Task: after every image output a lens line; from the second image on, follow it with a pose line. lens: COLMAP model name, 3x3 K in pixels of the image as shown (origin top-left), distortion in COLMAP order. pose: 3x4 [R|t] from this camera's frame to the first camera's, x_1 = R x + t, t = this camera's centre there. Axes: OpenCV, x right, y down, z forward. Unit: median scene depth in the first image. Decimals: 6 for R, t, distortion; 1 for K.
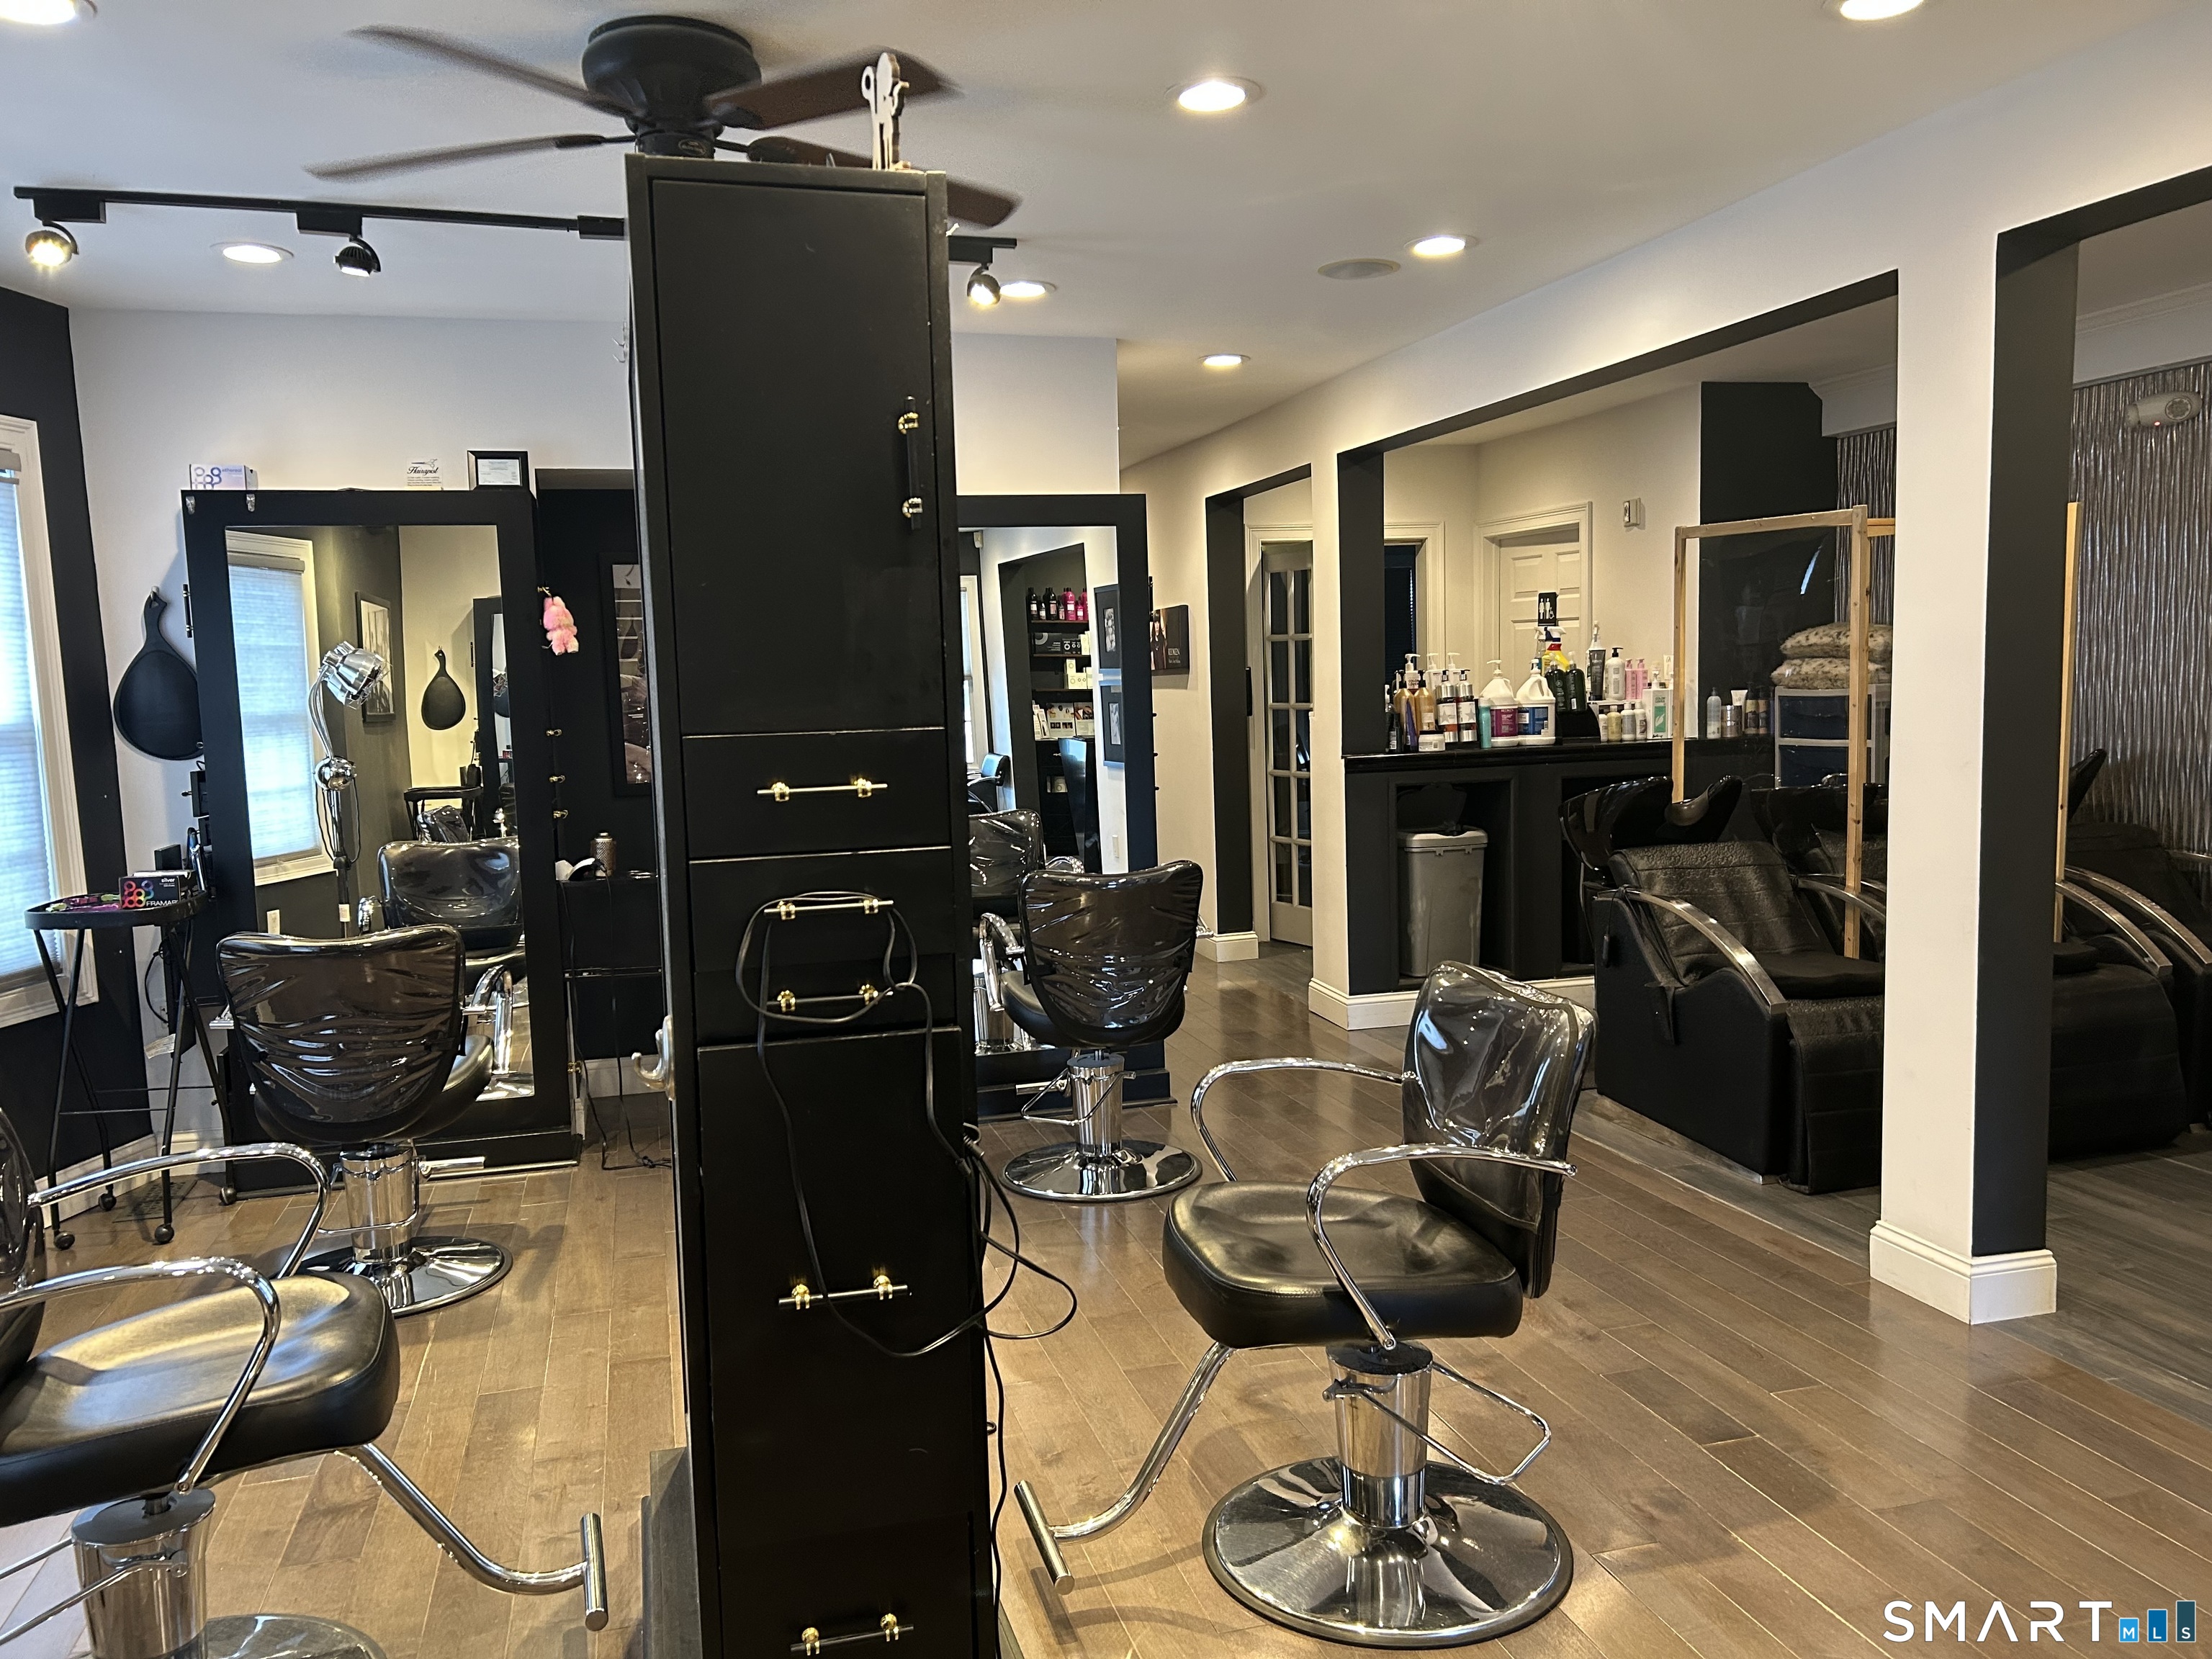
lens RADIAL K [[1672.3, 0, 1095.3], [0, 1672.3, 824.0], [0, 0, 1]] dist [0.032243, -0.023583]
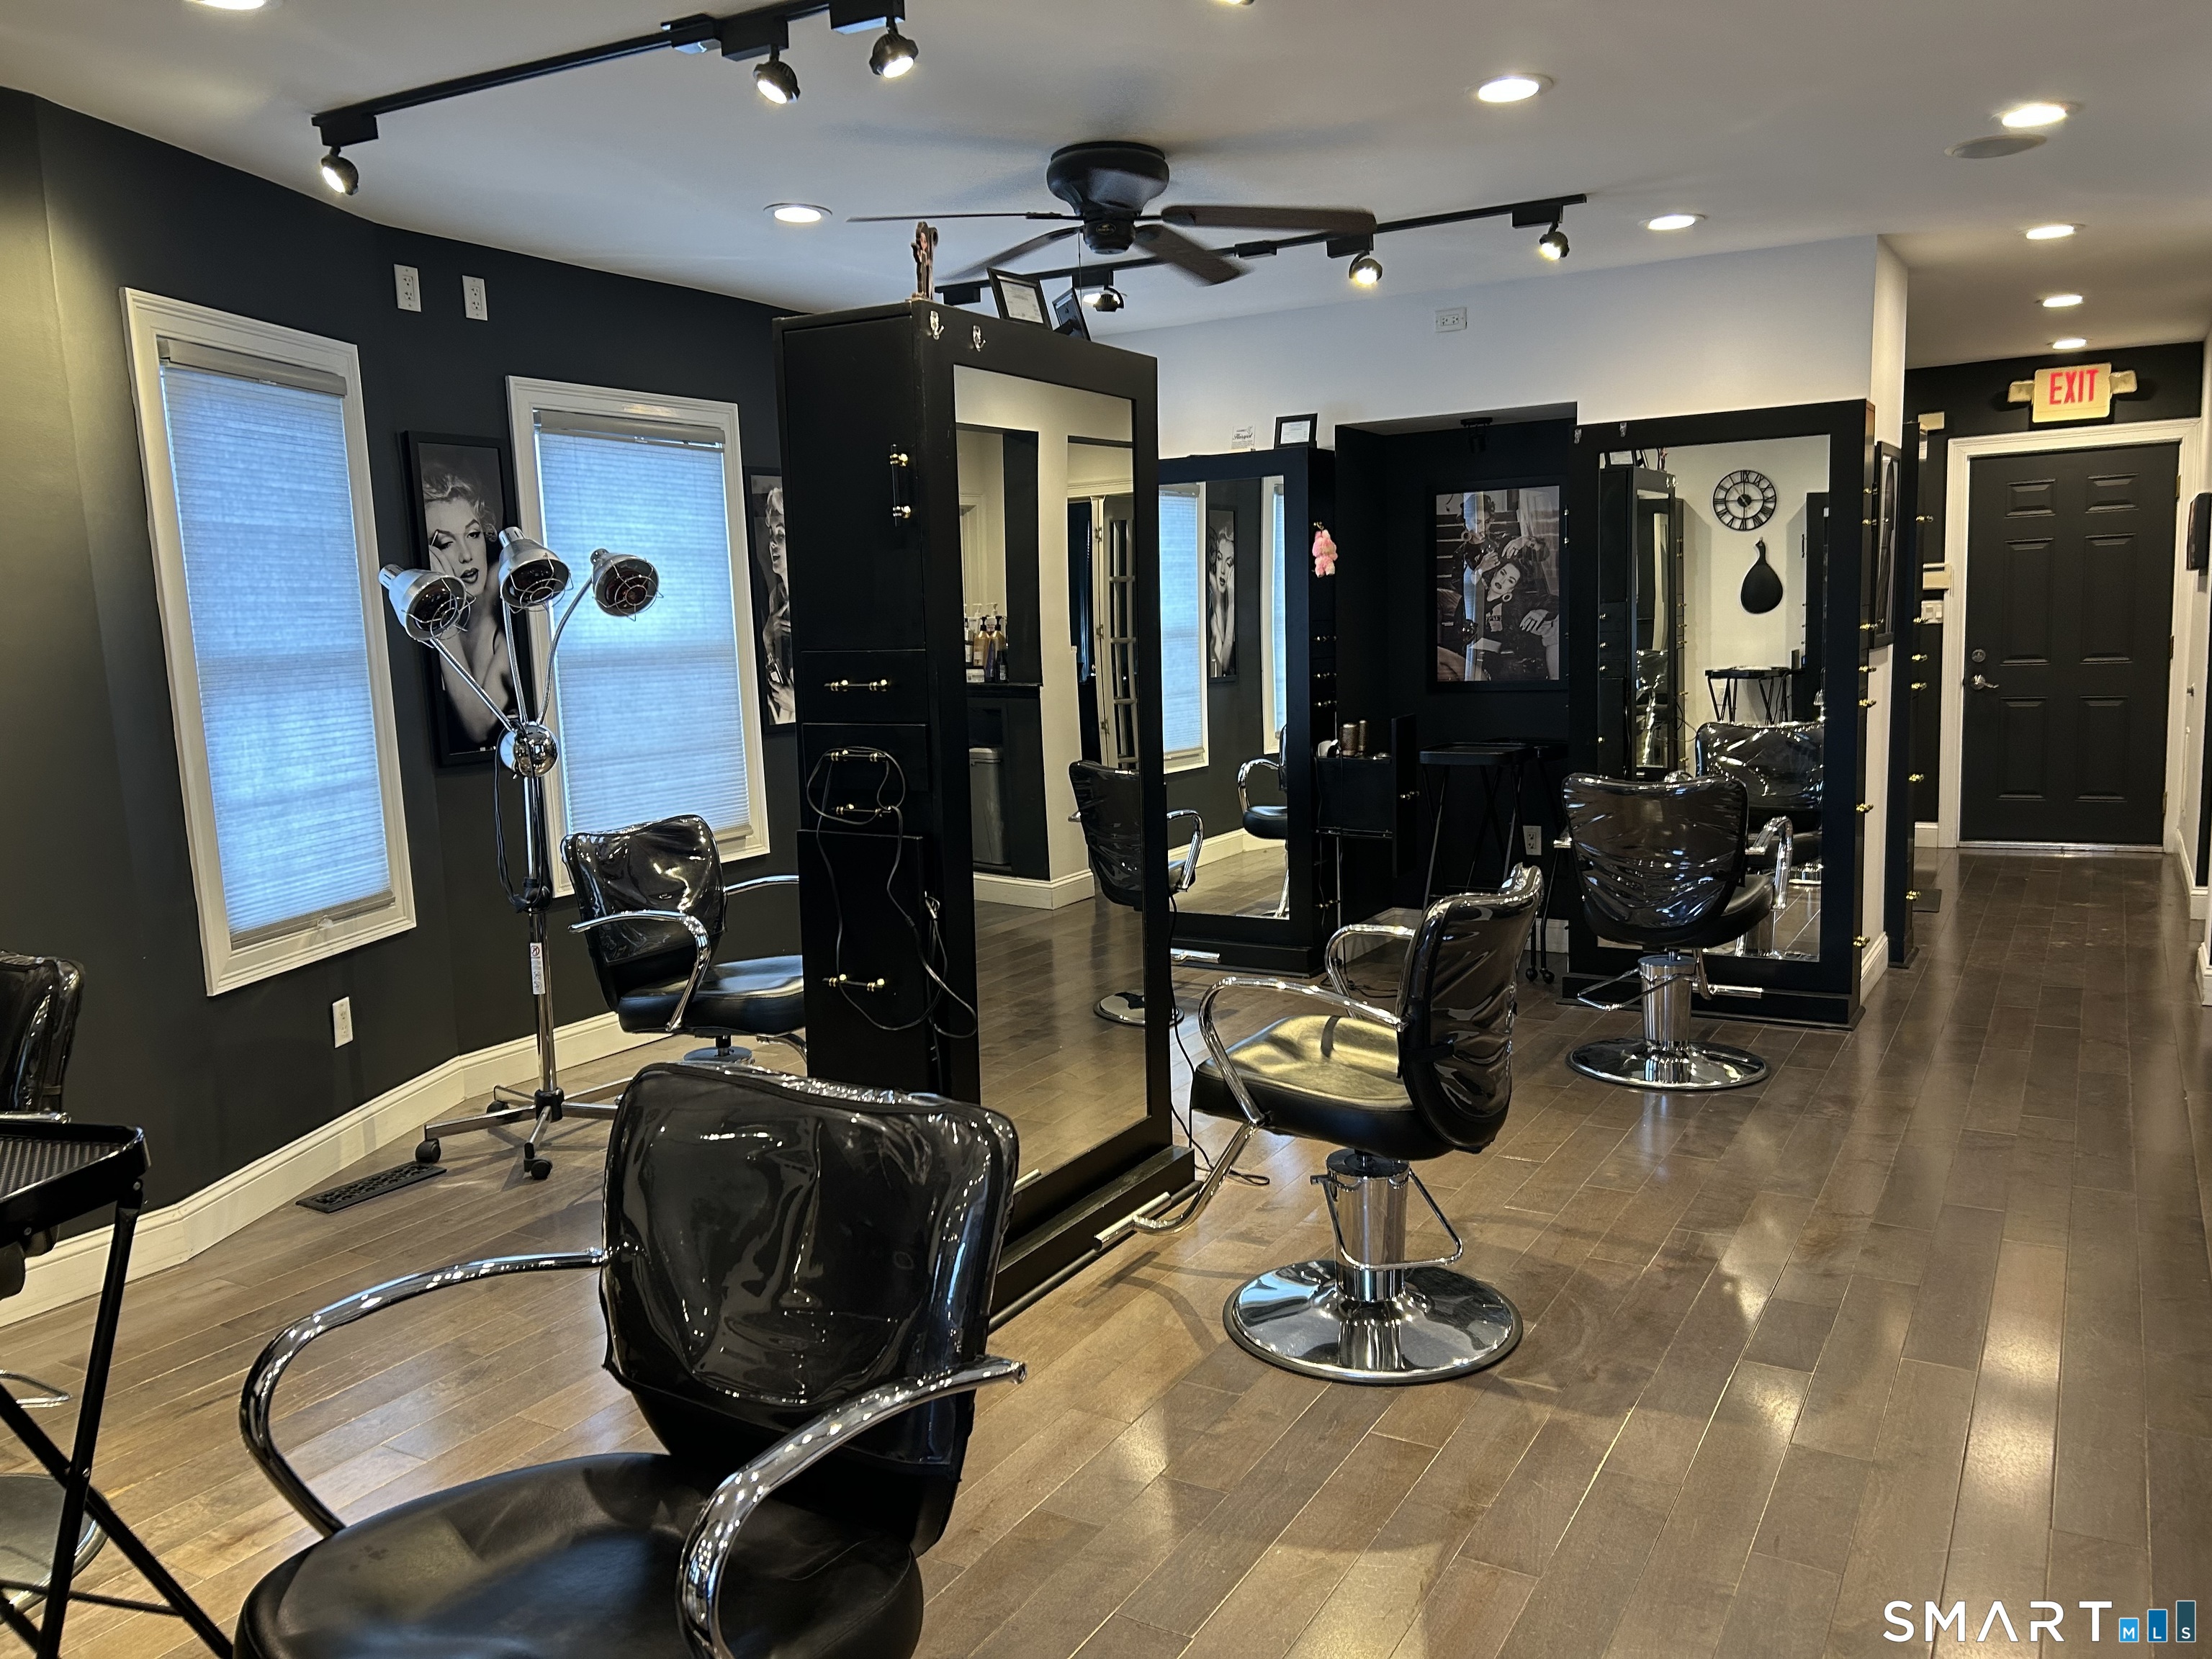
lens RADIAL K [[1672.3, 0, 1099.8], [0, 1672.3, 843.6], [0, 0, 1]] dist [0.032243, -0.023583]
pose [[0.692124, 0.108828, -0.713527, 0.505023], [-0.051832, 0.993509, 0.101254, -0.021229], [0.719915, -0.033097, 0.693273, 0.002020]]
